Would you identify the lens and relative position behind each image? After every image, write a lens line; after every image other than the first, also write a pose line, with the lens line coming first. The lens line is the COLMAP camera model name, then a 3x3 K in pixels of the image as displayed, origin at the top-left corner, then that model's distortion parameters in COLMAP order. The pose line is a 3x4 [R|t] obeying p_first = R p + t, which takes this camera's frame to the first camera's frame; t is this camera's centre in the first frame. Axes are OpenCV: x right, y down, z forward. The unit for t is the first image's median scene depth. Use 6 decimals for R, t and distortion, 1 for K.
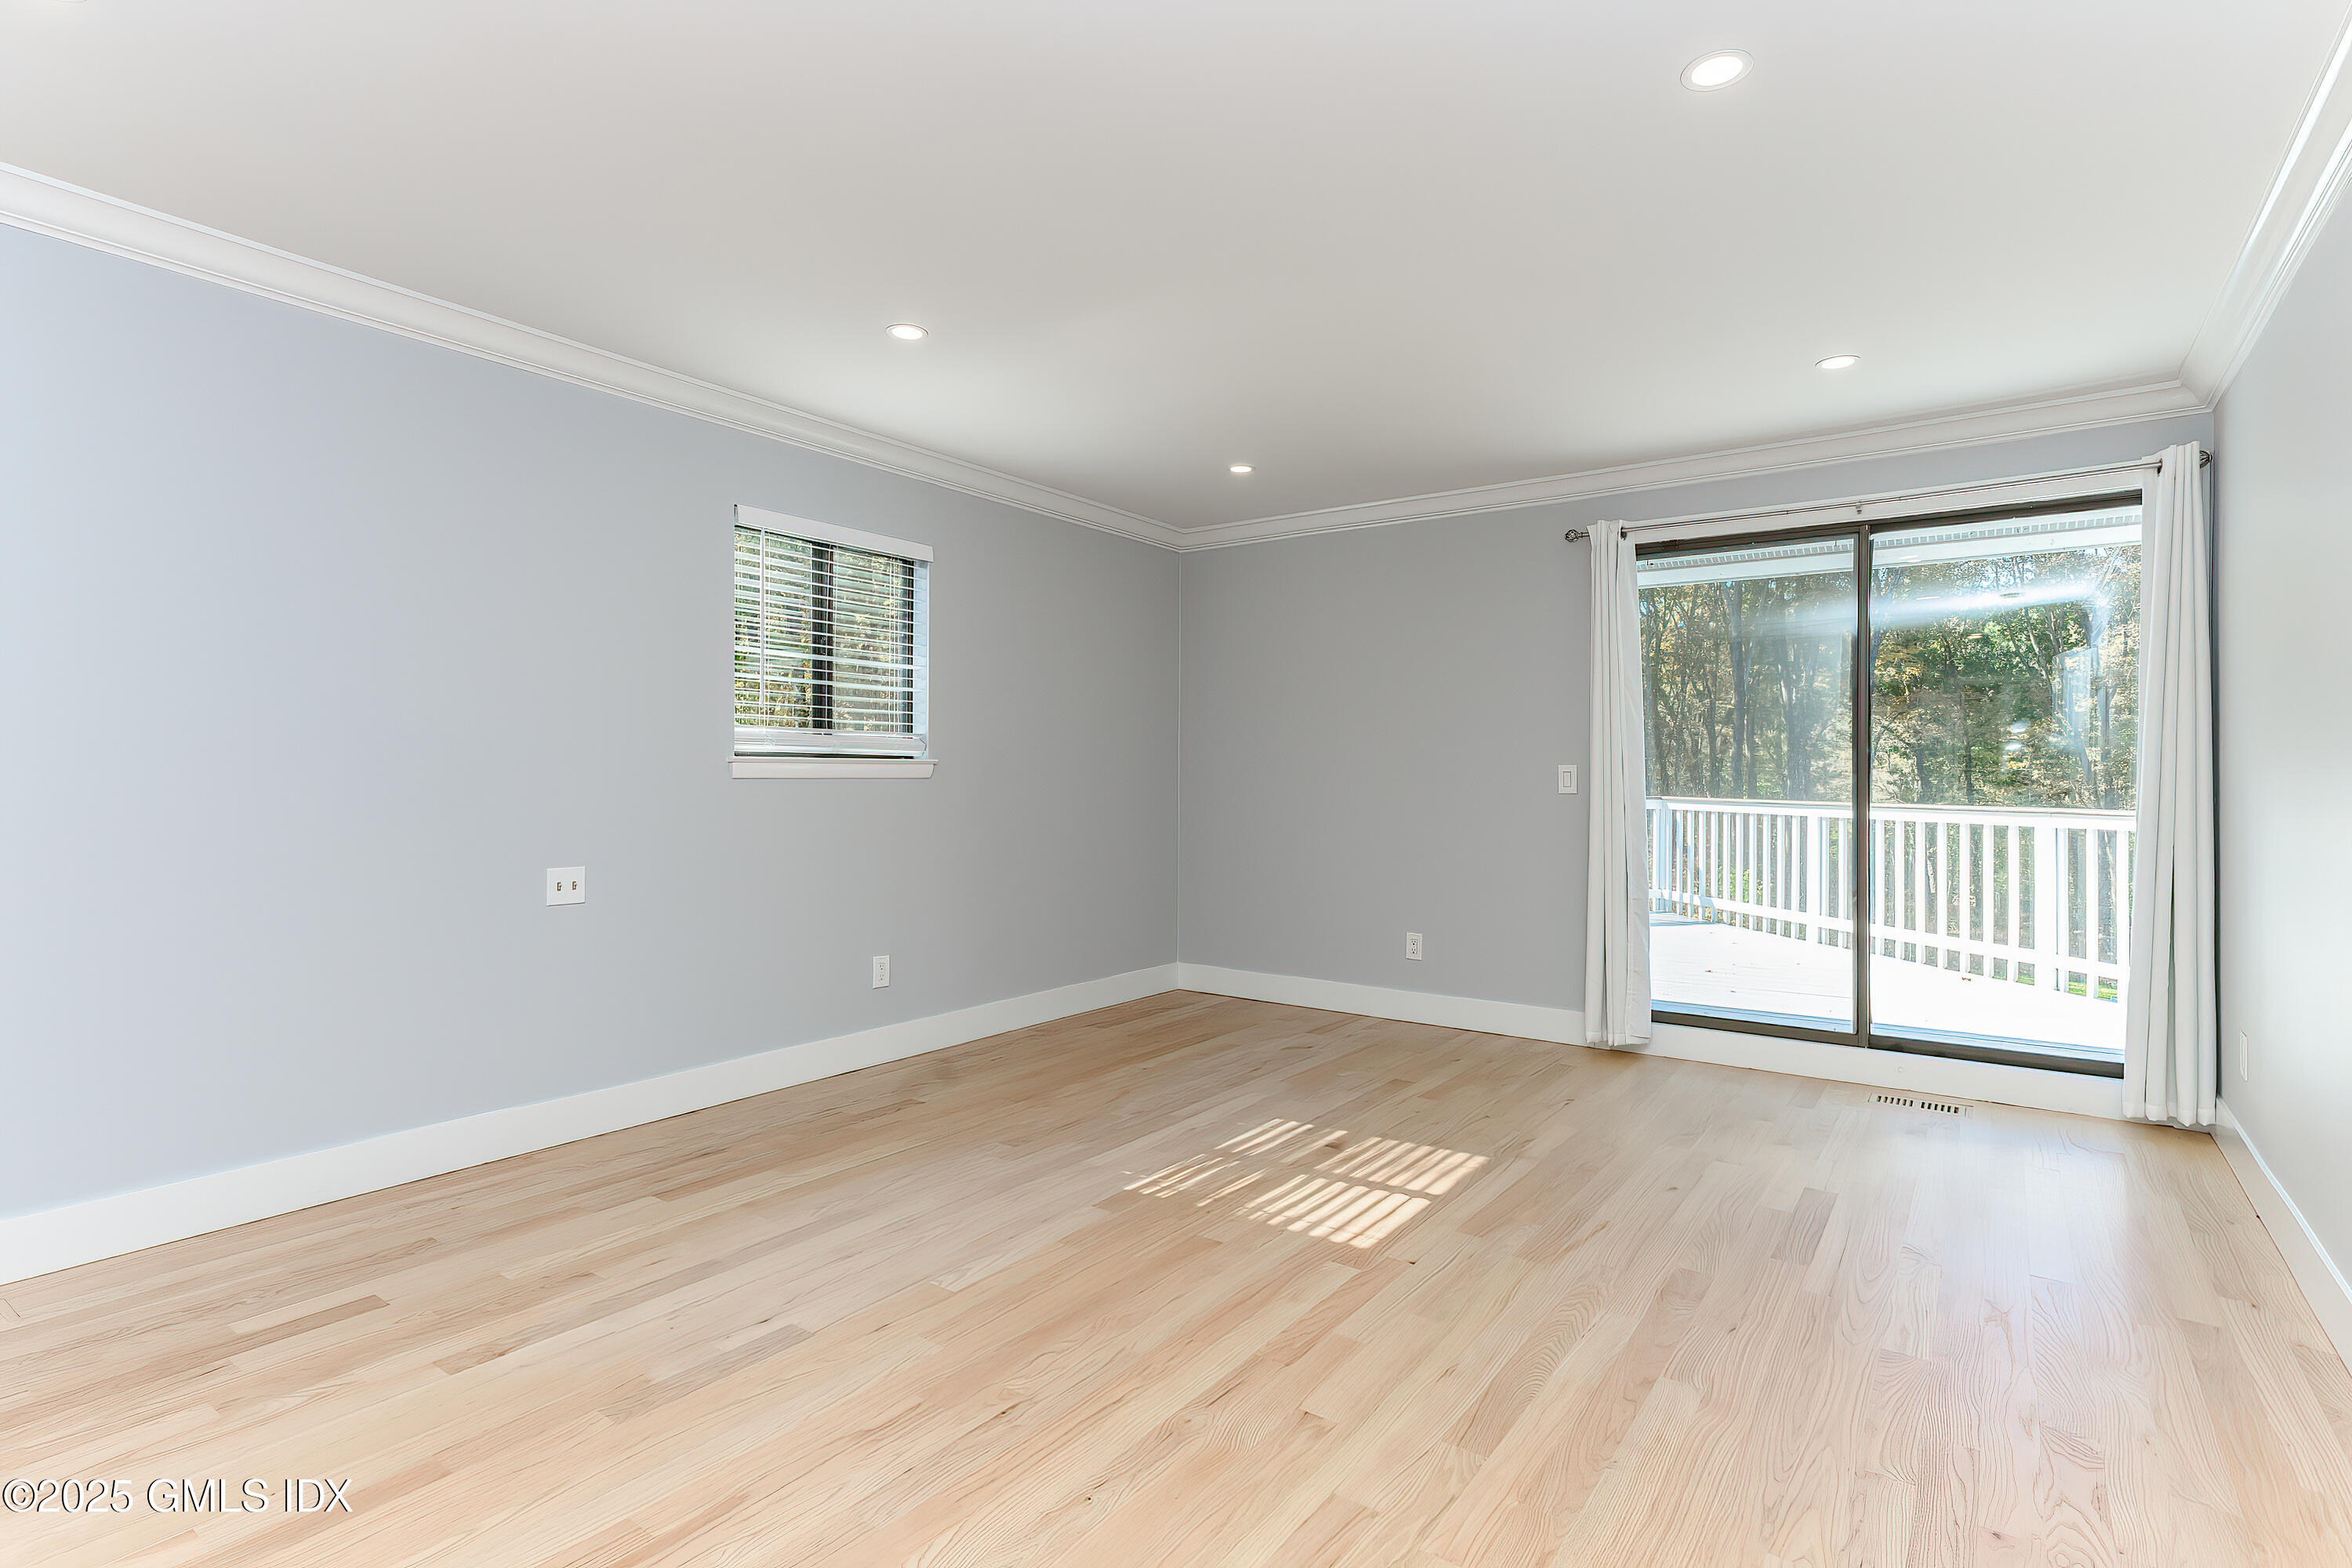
lens RADIAL K [[1146.9, 0, 1174.1], [0, 1146.9, 789.8], [0, 0, 1]] dist [0.014579, -0.000611]
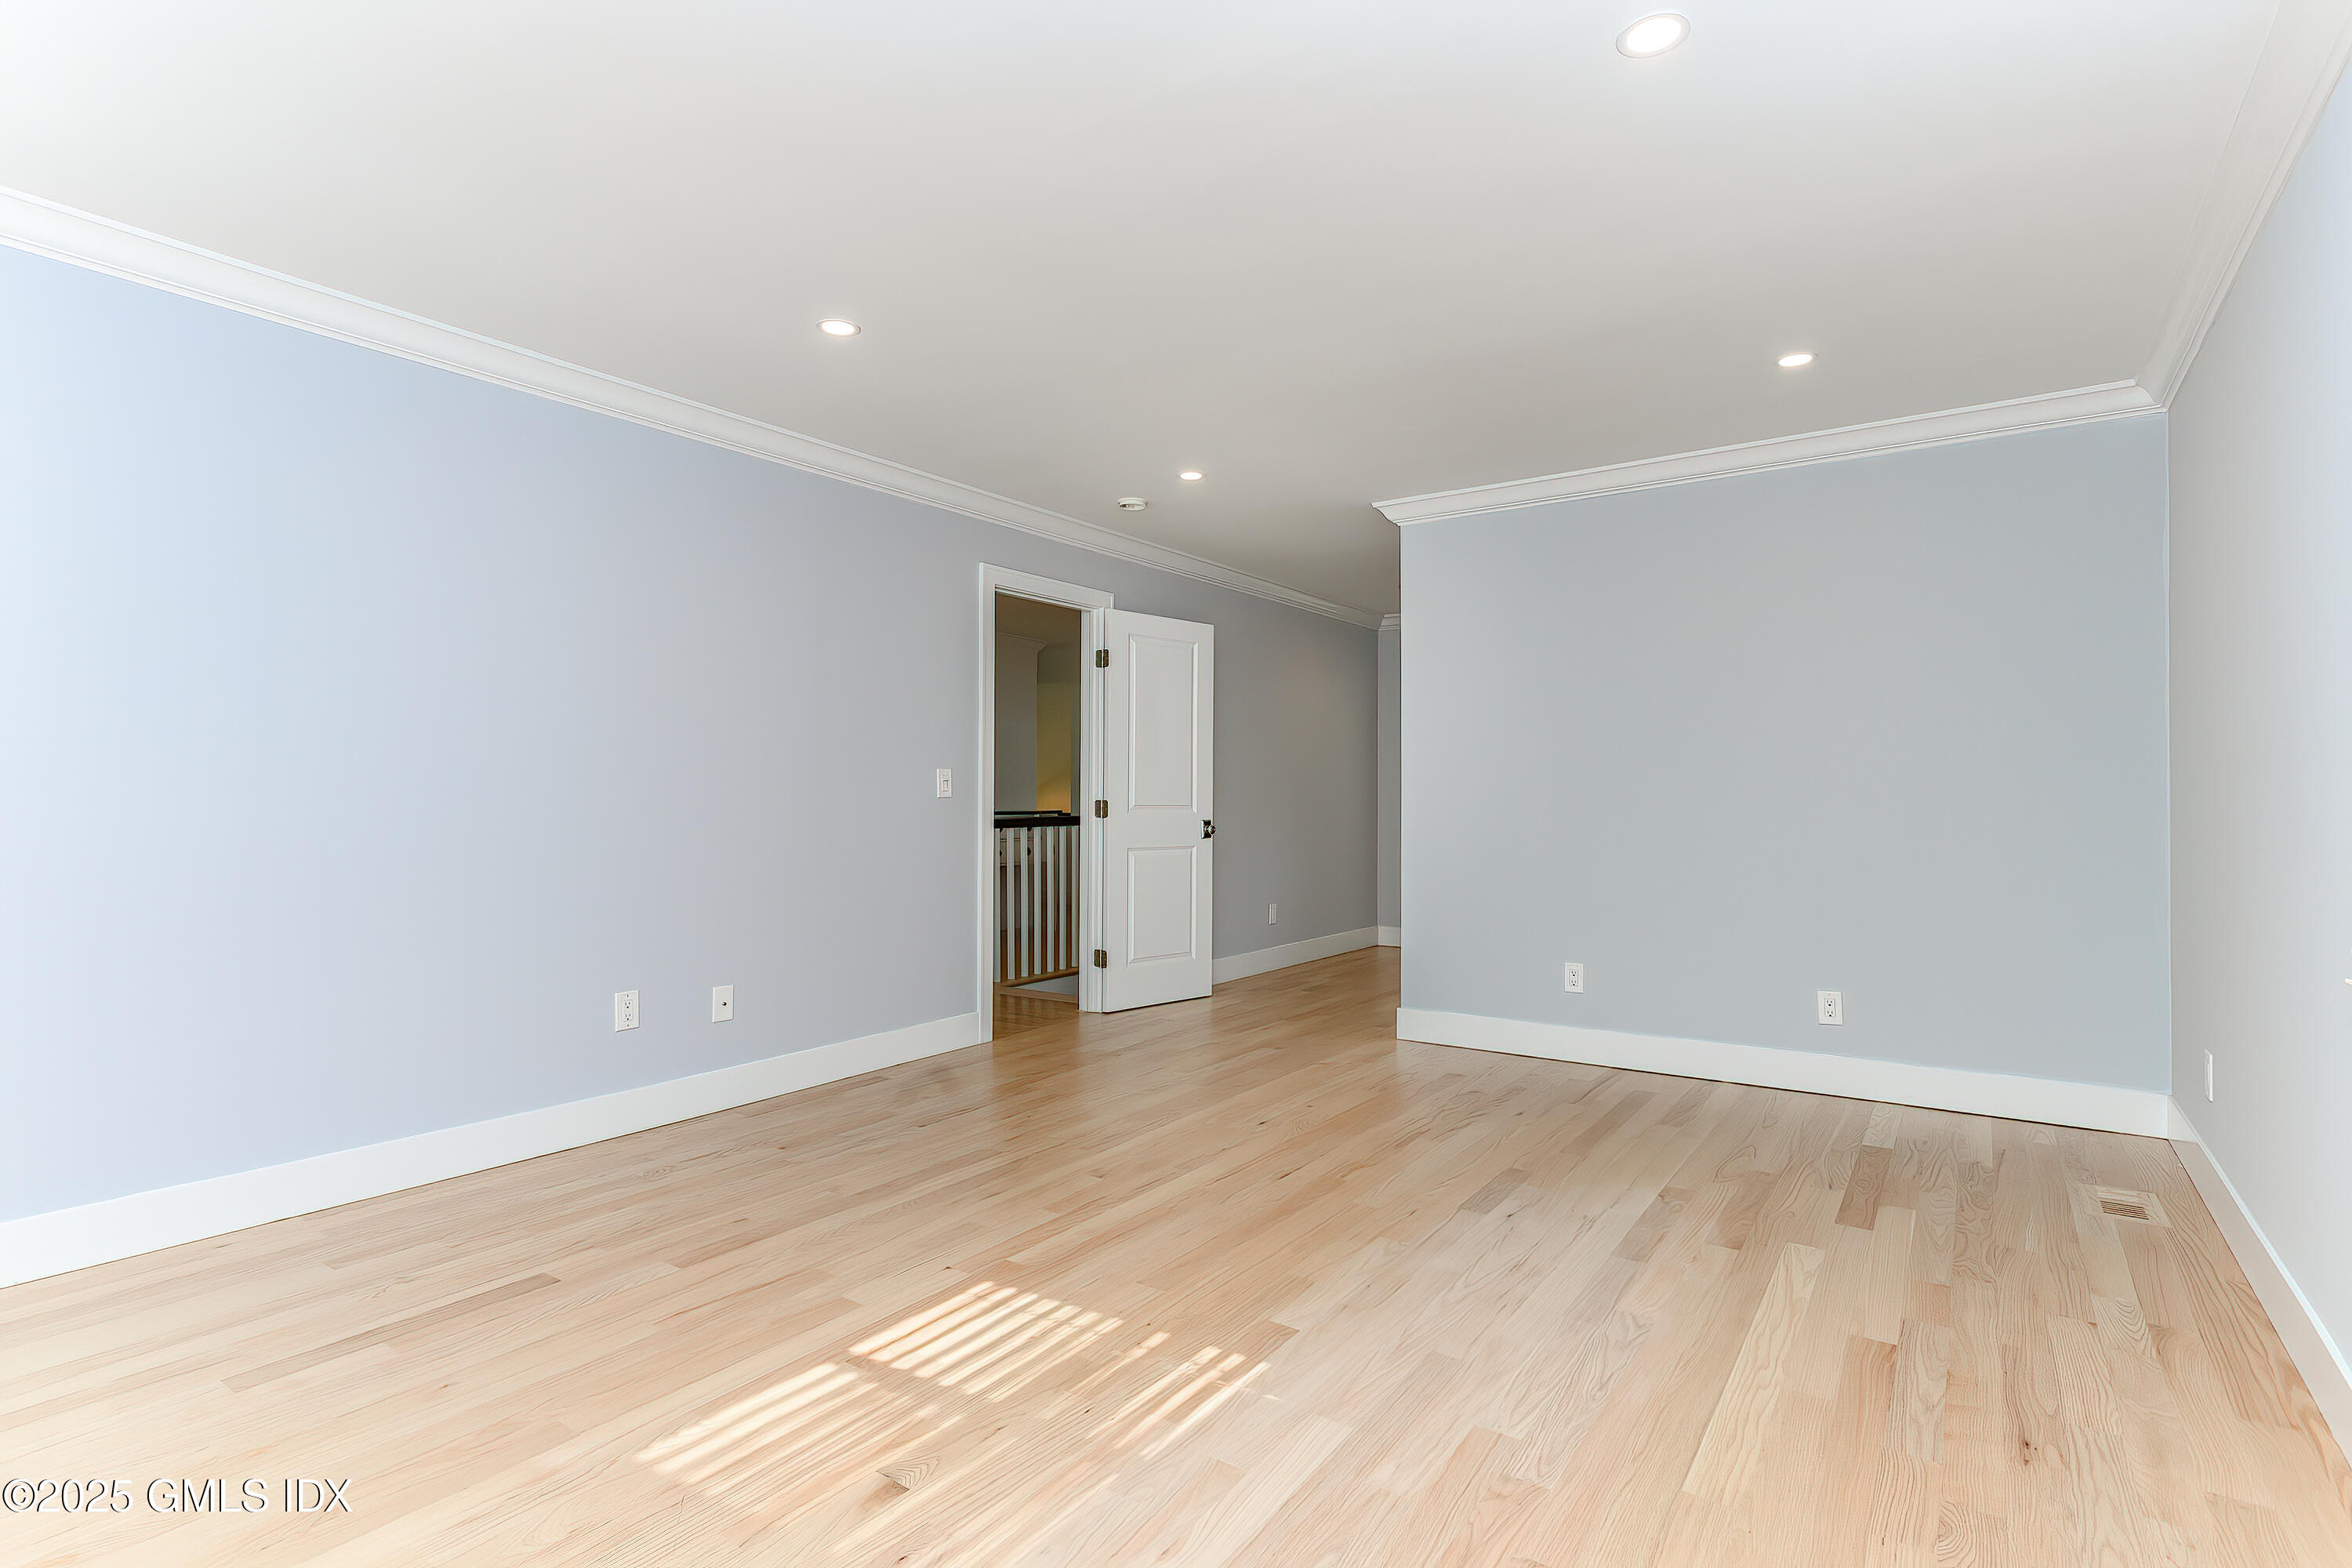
lens RADIAL K [[1146.9, 0, 1164.7], [0, 1146.9, 786.4], [0, 0, 1]] dist [0.014579, -0.000611]
pose [[-0.999938, -0.000742, -0.011071, 0.027473], [-0.000629, 0.999948, -0.010183, 0.005109], [0.011078, -0.010175, -0.999887, 1.728941]]
